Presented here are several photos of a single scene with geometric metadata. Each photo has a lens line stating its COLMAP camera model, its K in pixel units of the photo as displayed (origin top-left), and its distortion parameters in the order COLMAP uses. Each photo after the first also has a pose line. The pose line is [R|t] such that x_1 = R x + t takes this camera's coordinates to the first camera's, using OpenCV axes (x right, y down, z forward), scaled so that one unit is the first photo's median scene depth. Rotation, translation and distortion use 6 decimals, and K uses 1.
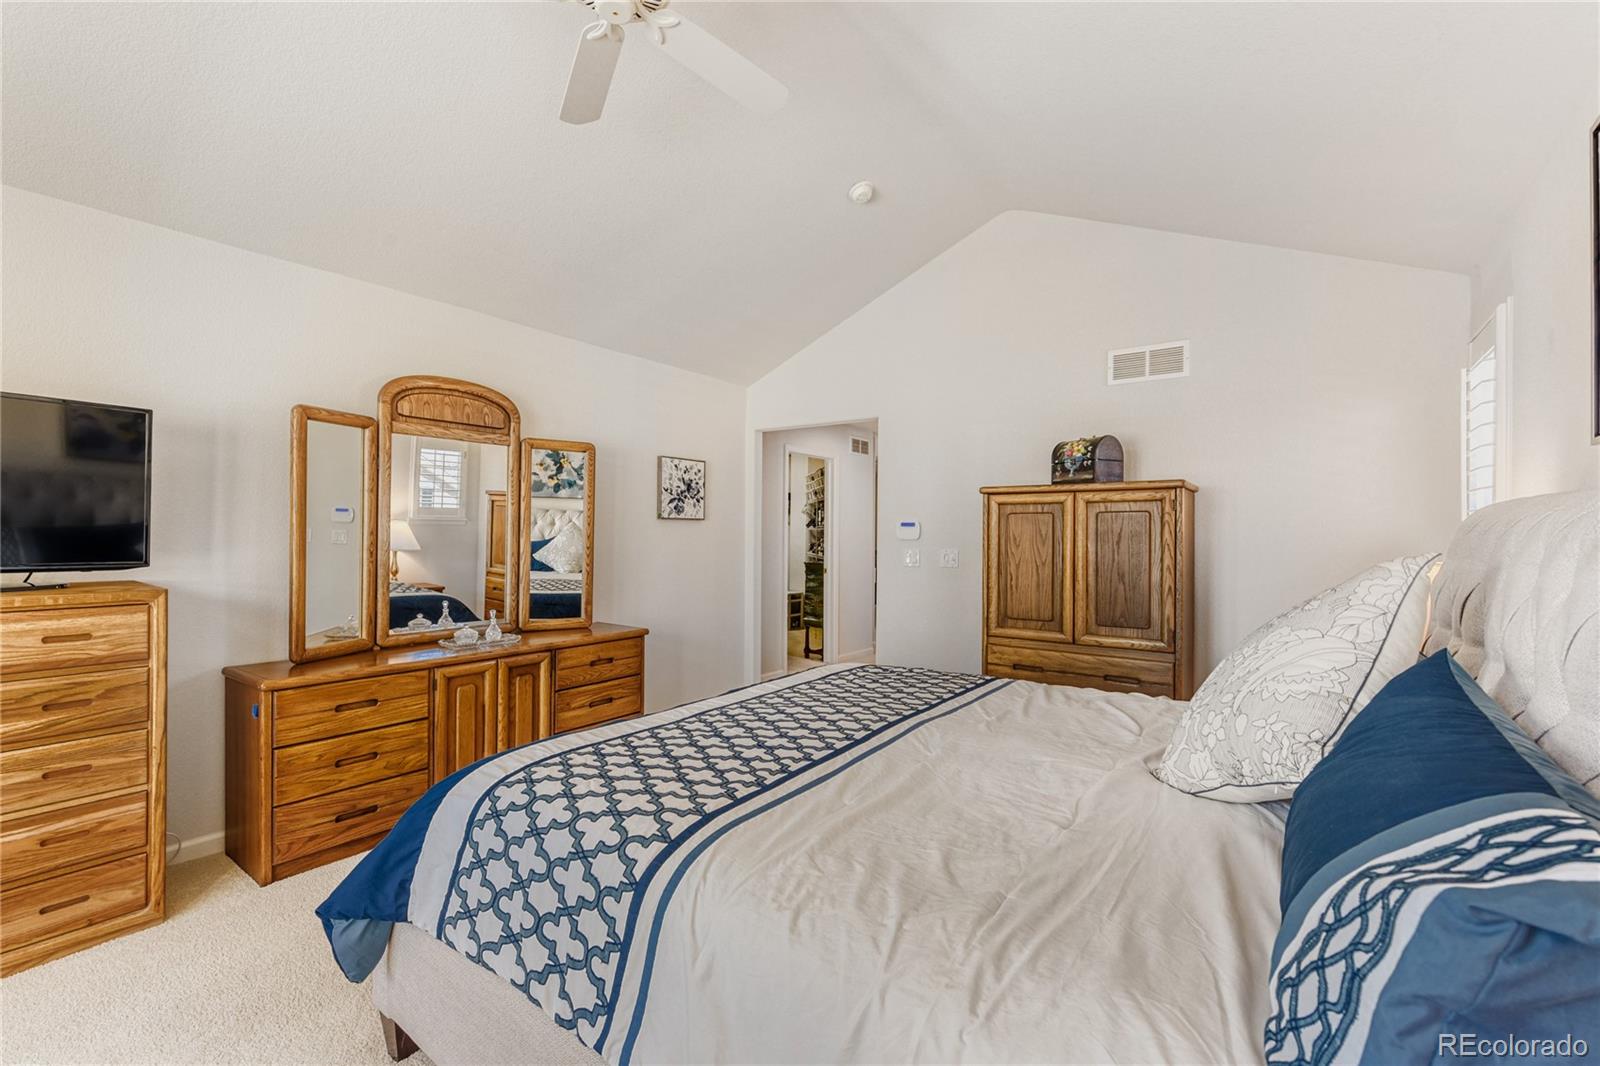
lens RADIAL K [[690.6, 0, 807.9], [0, 690.6, 528.5], [0, 0, 1]] dist [0.004062, 0.000131]
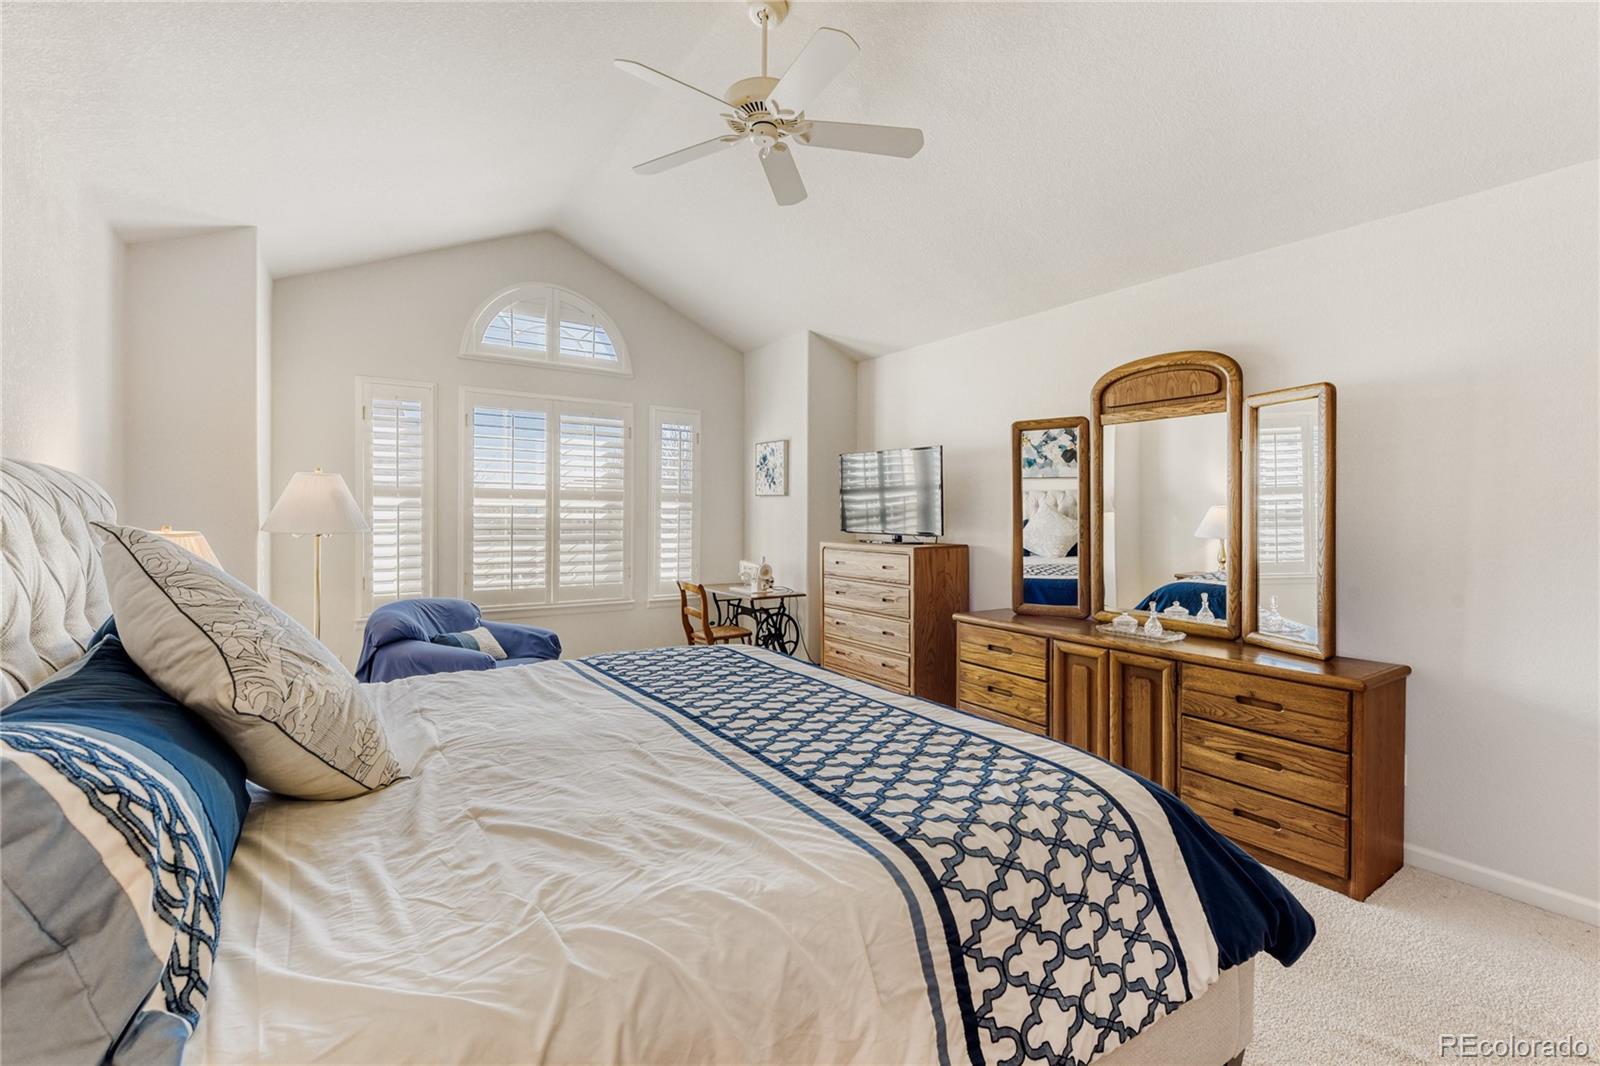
lens RADIAL K [[690.6, 0, 807.9], [0, 690.6, 528.5], [0, 0, 1]] dist [0.004062, 0.000131]
pose [[-0.349043, 0.007116, -0.937080, 0.581263], [-0.001362, 0.999966, 0.008100, 0.015227], [0.937106, 0.004104, -0.349022, 0.938178]]
